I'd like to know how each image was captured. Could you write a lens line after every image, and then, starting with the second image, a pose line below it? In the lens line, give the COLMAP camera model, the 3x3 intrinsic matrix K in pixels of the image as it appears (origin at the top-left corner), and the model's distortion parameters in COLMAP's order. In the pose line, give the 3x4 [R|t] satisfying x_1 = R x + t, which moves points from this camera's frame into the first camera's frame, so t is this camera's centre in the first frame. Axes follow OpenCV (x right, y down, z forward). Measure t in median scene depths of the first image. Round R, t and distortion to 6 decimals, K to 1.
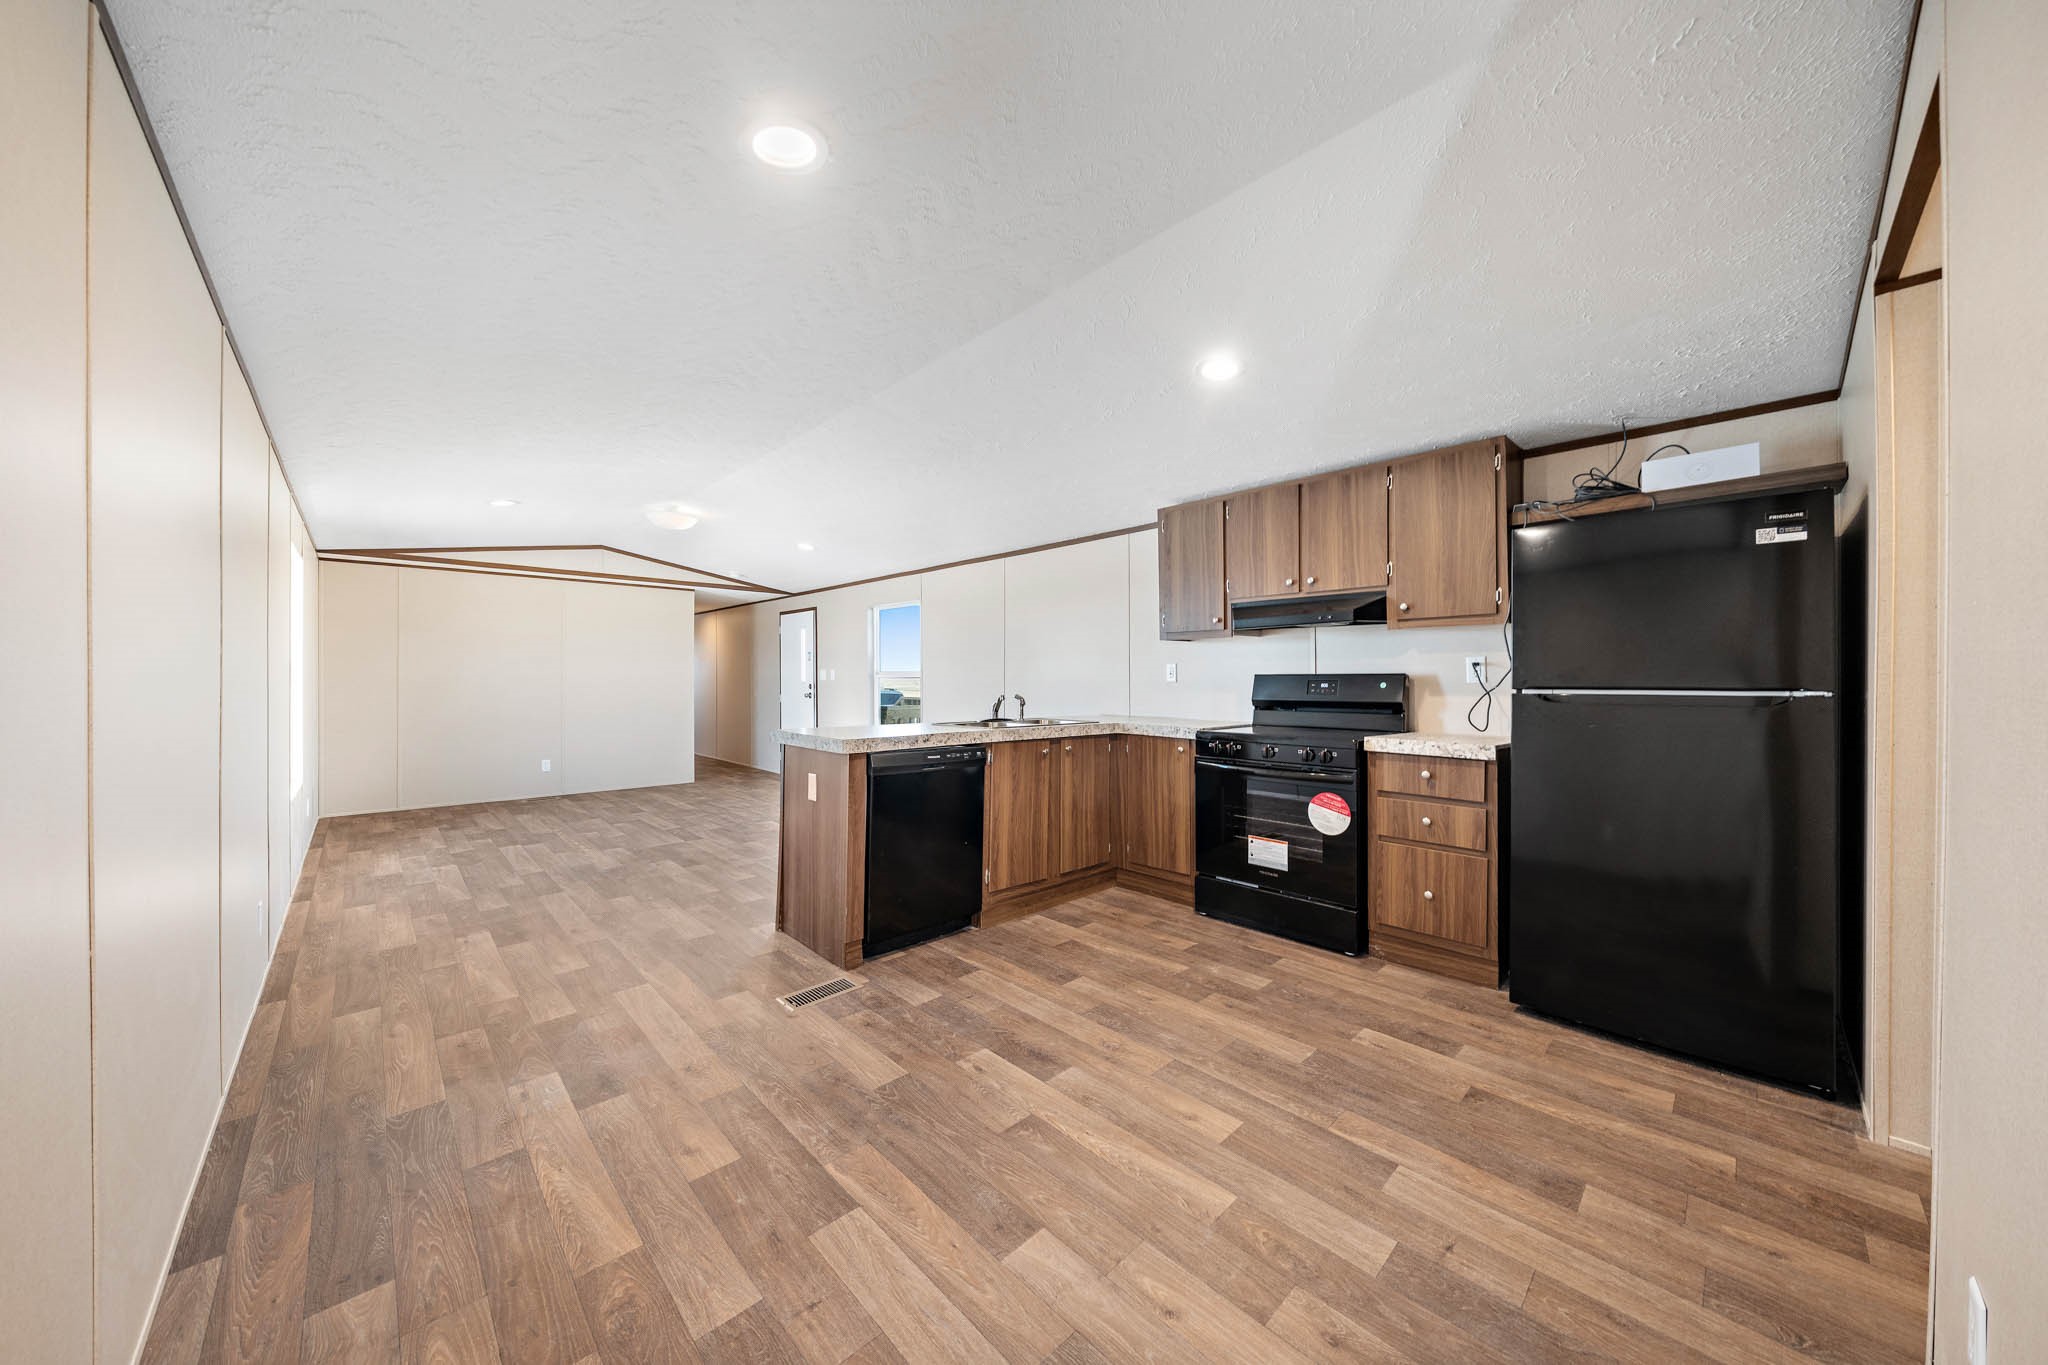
lens RADIAL K [[697.9, 0, 1014.3], [0, 697.9, 683.1], [0, 0, 1]] dist [-0.004609, -0.000034]
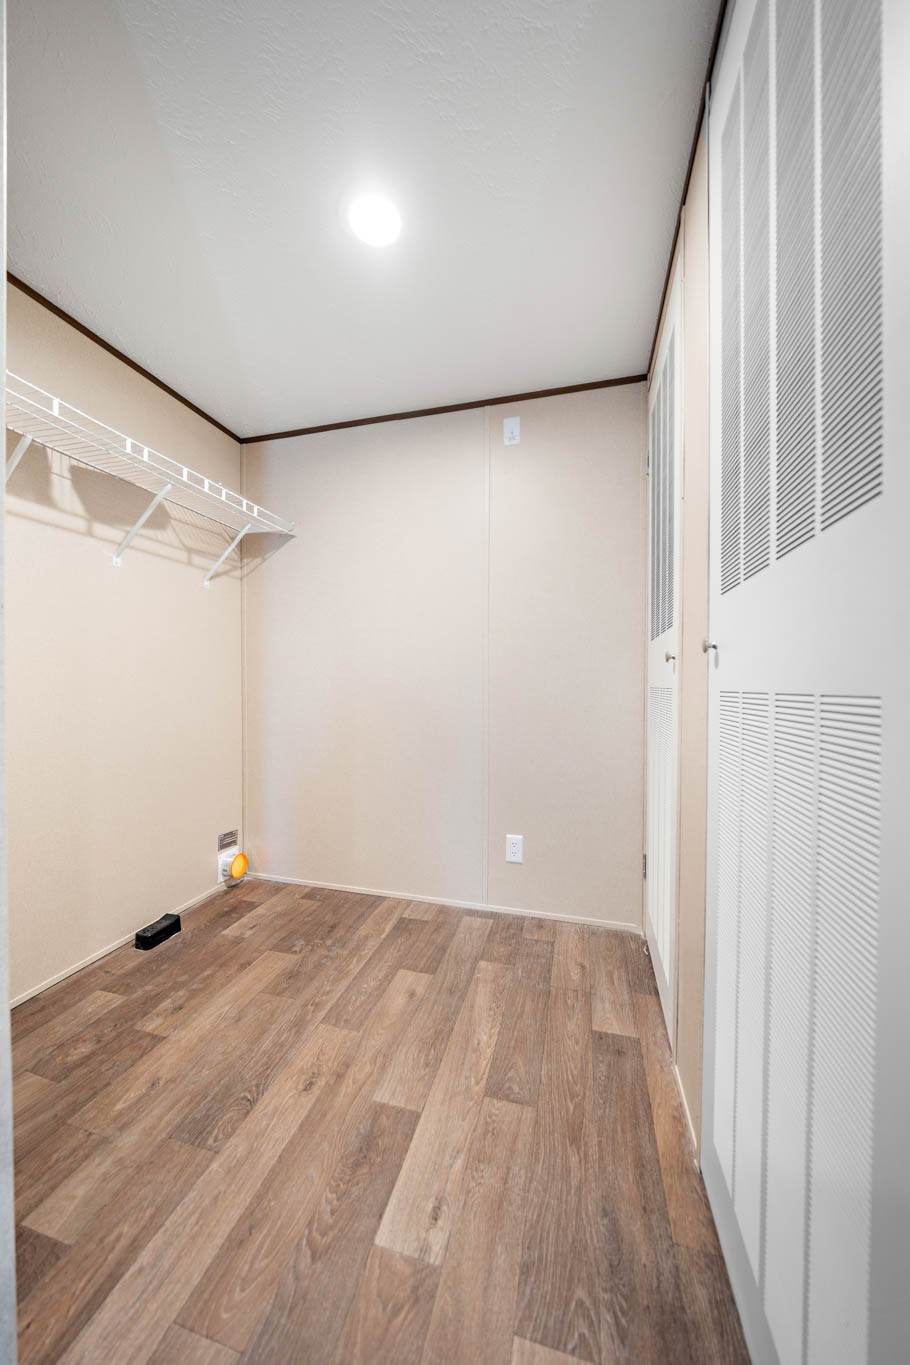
lens RADIAL K [[464.9, 0, 455.5], [0, 464.9, 692.6], [0, 0, 1]] dist [-0.001512, 0.000104]
pose [[-0.525329, -0.022395, 0.850605, -0.491713], [-0.001850, 0.999681, 0.025177, 0.094635], [-0.850897, 0.011653, -0.525203, 1.462639]]
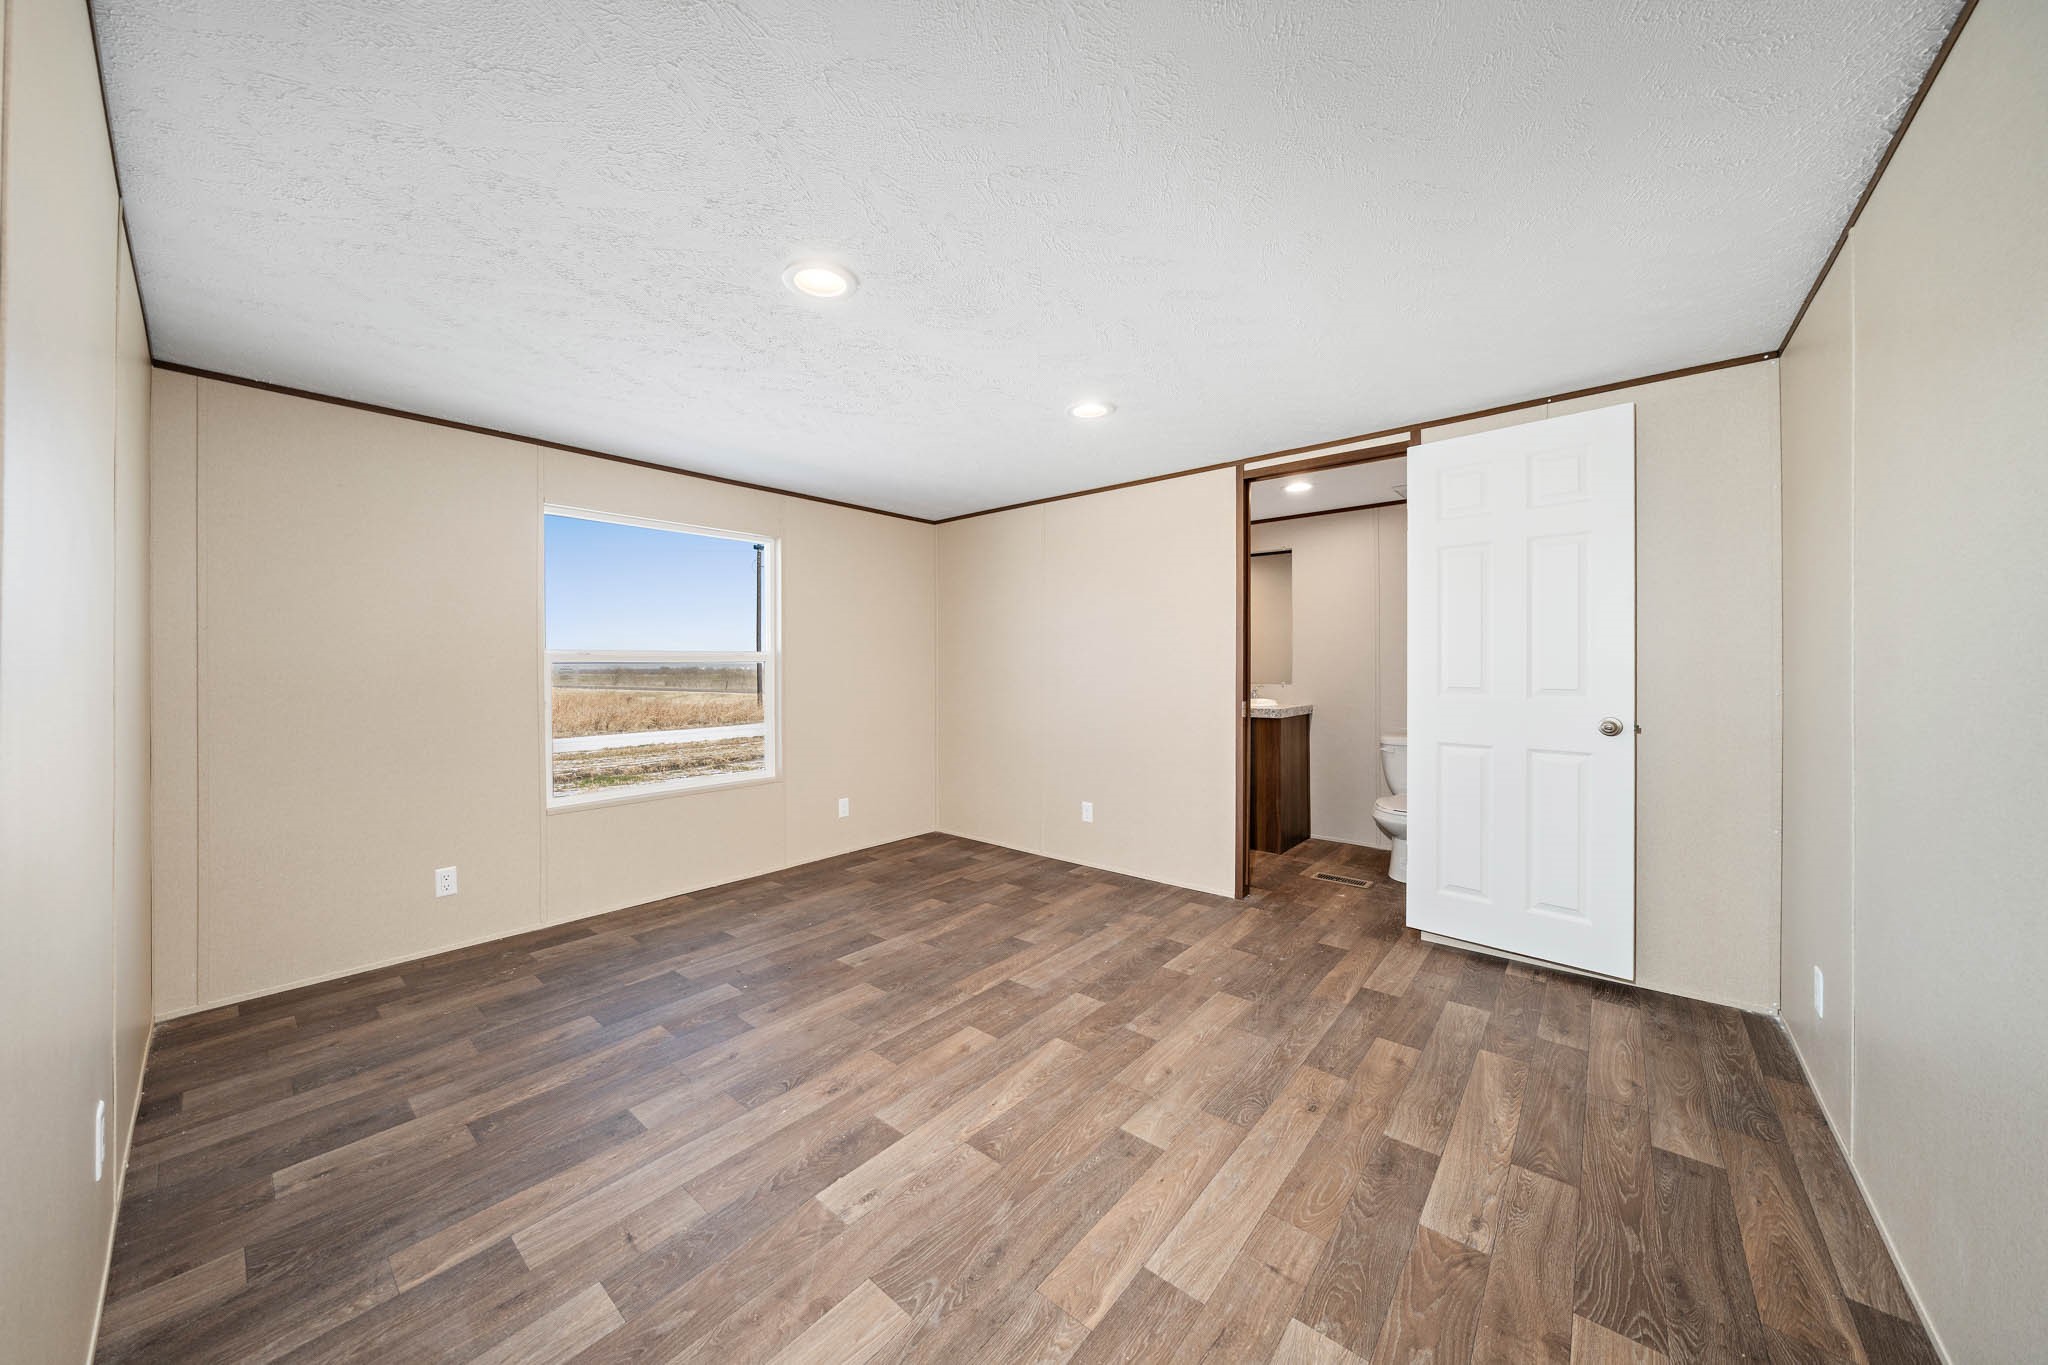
lens RADIAL K [[697.4, 0, 1010.5], [0, 697.4, 675.1], [0, 0, 1]] dist [-0.001512, 0.000104]
pose [[-0.105618, -0.011685, 0.994338, -0.960311], [0.003819, 0.999919, 0.012157, -0.002921], [-0.994399, 0.005082, -0.105565, 1.131005]]
